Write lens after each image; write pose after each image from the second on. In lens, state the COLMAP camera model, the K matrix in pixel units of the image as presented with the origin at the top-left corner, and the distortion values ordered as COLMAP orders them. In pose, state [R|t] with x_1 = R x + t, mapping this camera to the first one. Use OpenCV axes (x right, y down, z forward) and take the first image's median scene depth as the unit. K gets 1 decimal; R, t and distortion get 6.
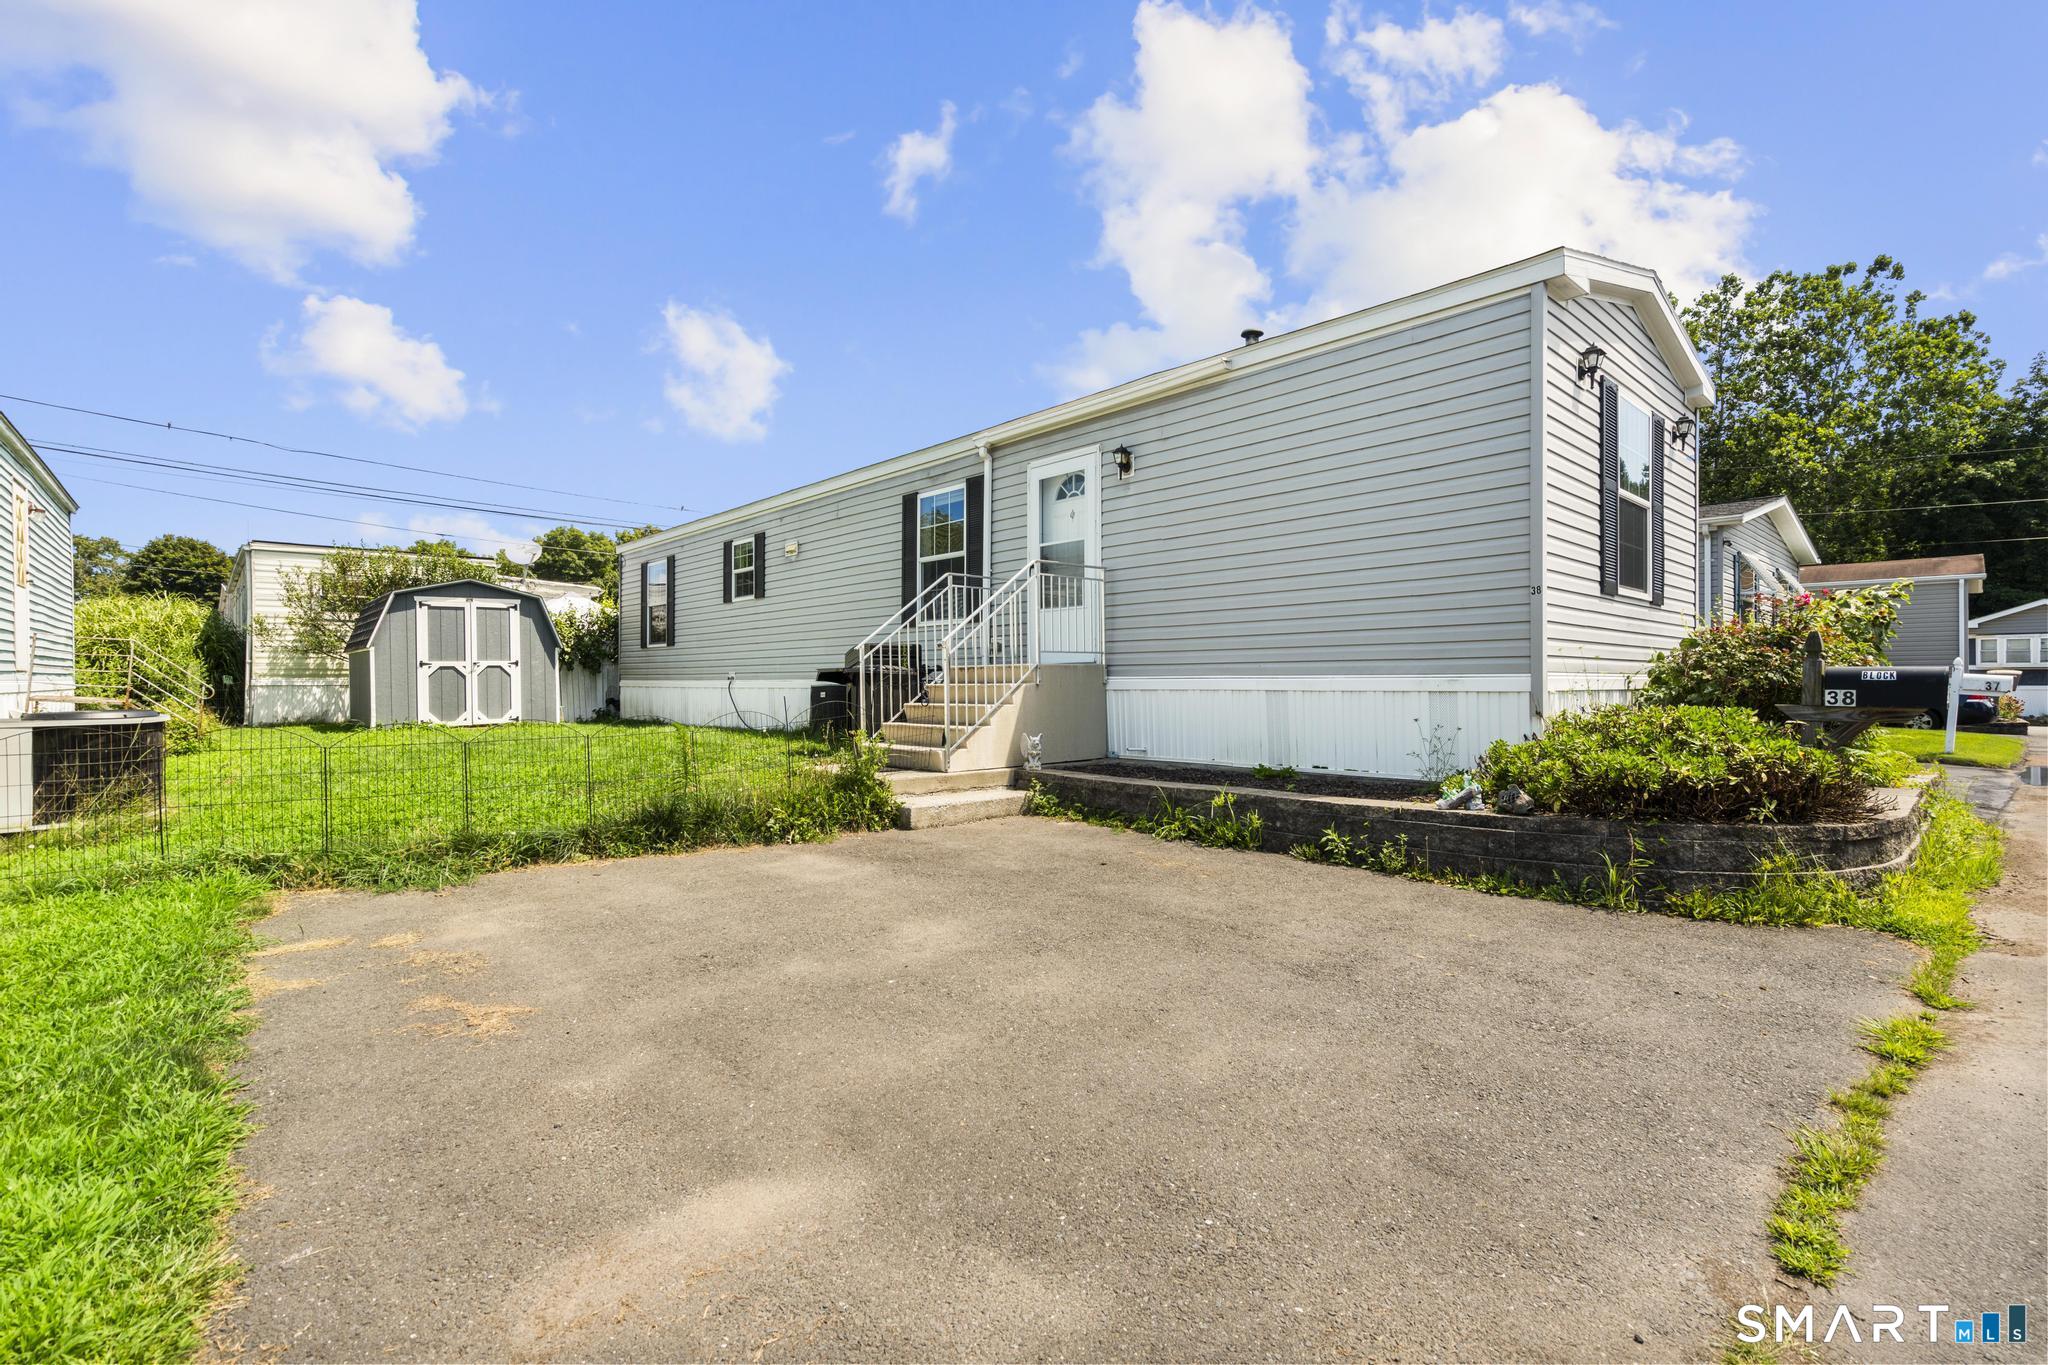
lens RADIAL K [[924.1, 0, 1022.1], [0, 924.1, 683.3], [0, 0, 1]] dist [-0.004412, 0.002639]
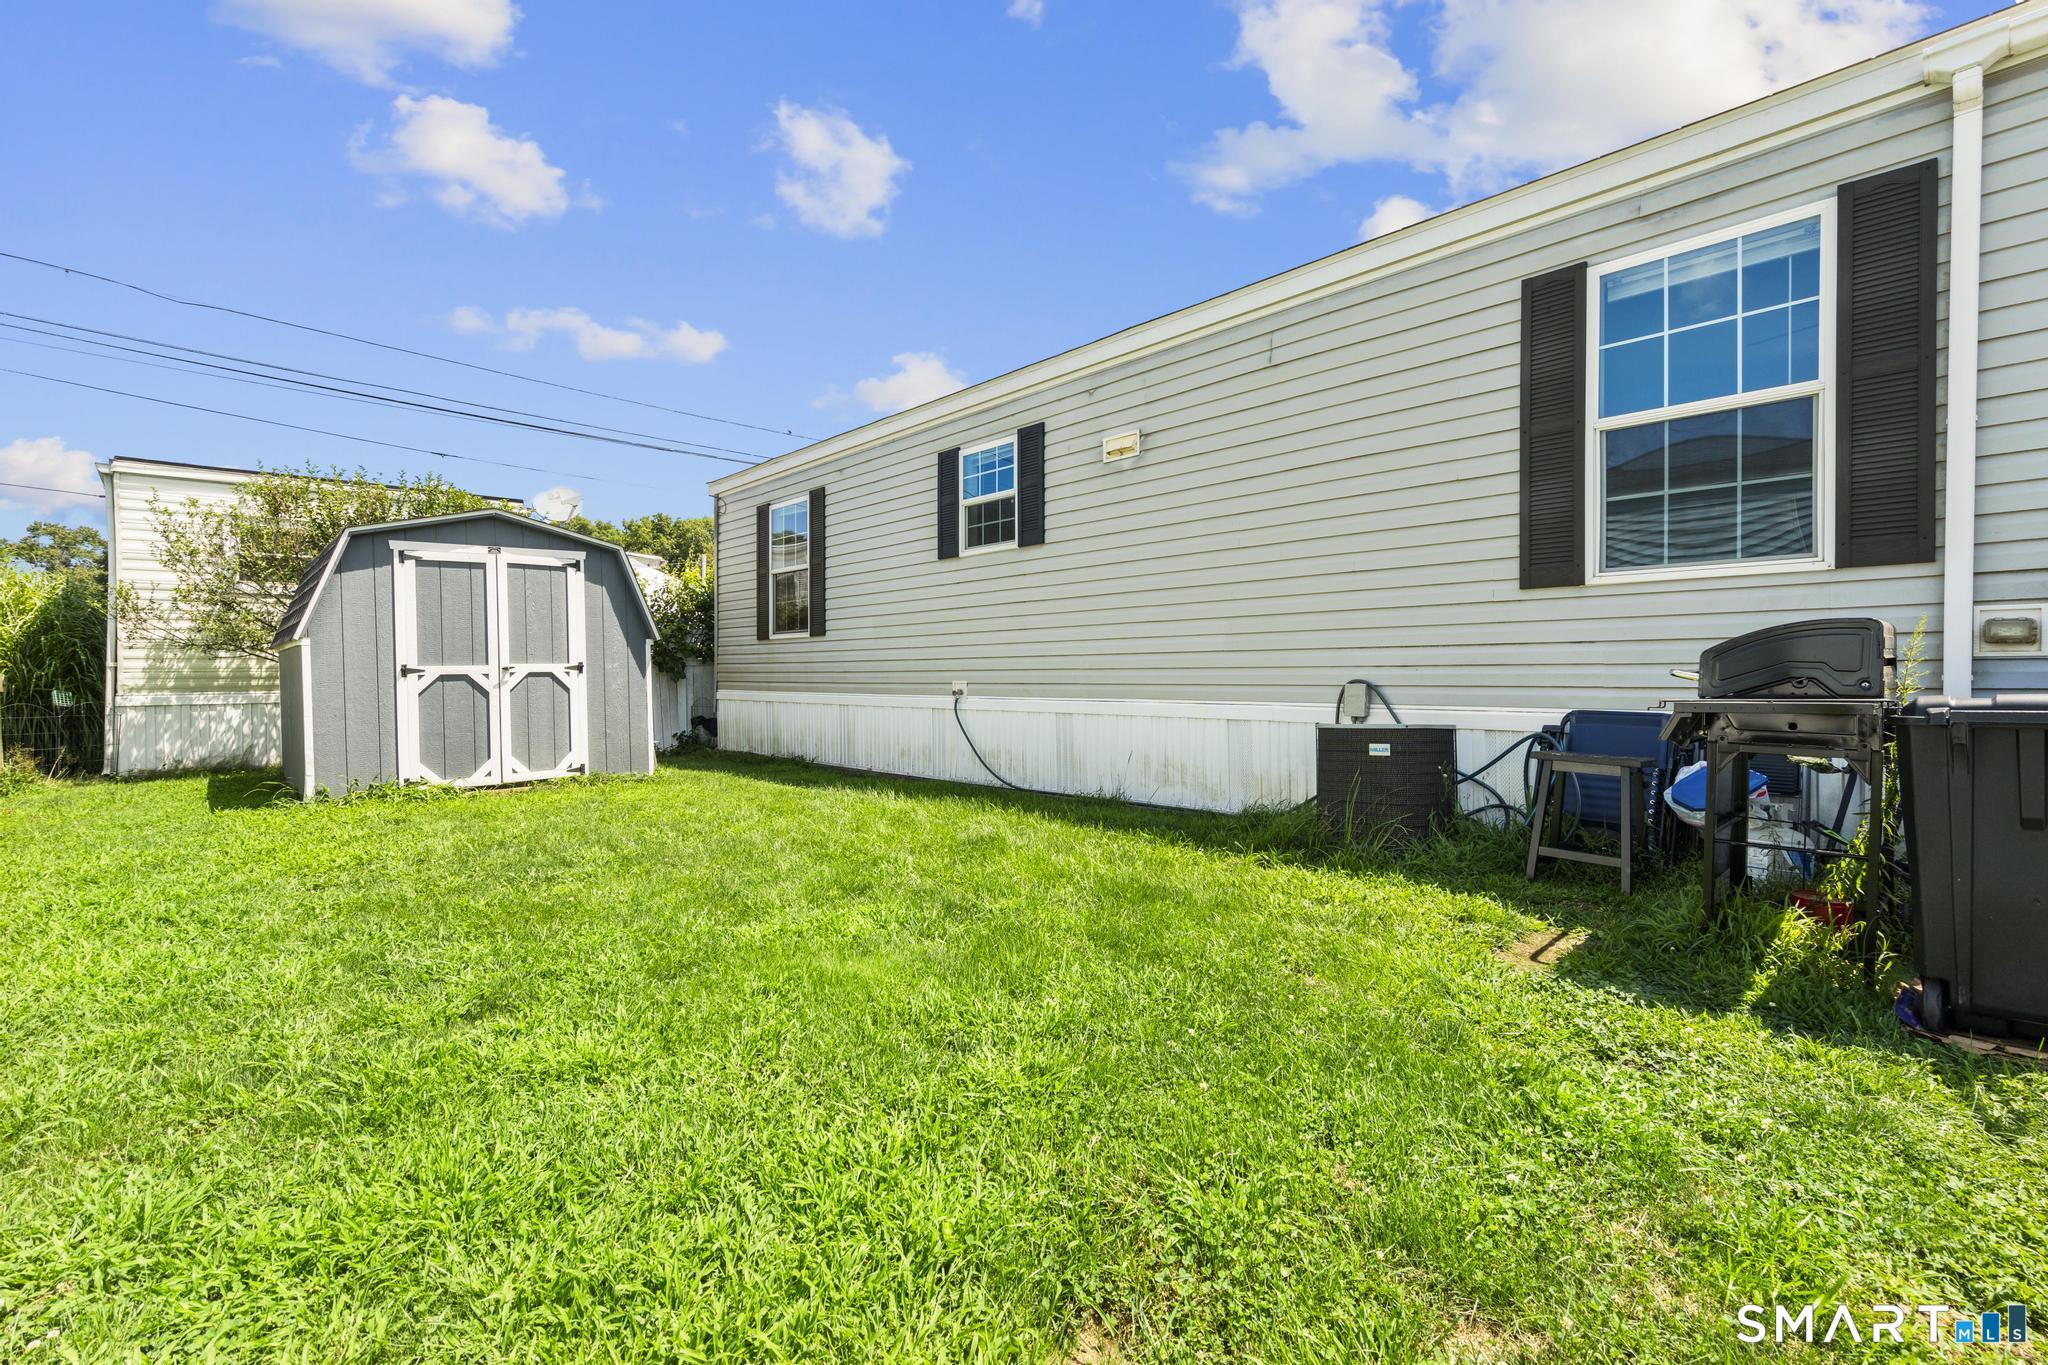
lens RADIAL K [[924.1, 0, 1027.5], [0, 924.1, 684.3], [0, 0, 1]] dist [-0.004412, 0.002639]
pose [[0.999978, -0.004324, 0.004999, -0.284200], [0.004274, 0.999940, 0.010094, -0.016400], [-0.005043, -0.010072, 0.999937, 0.449402]]
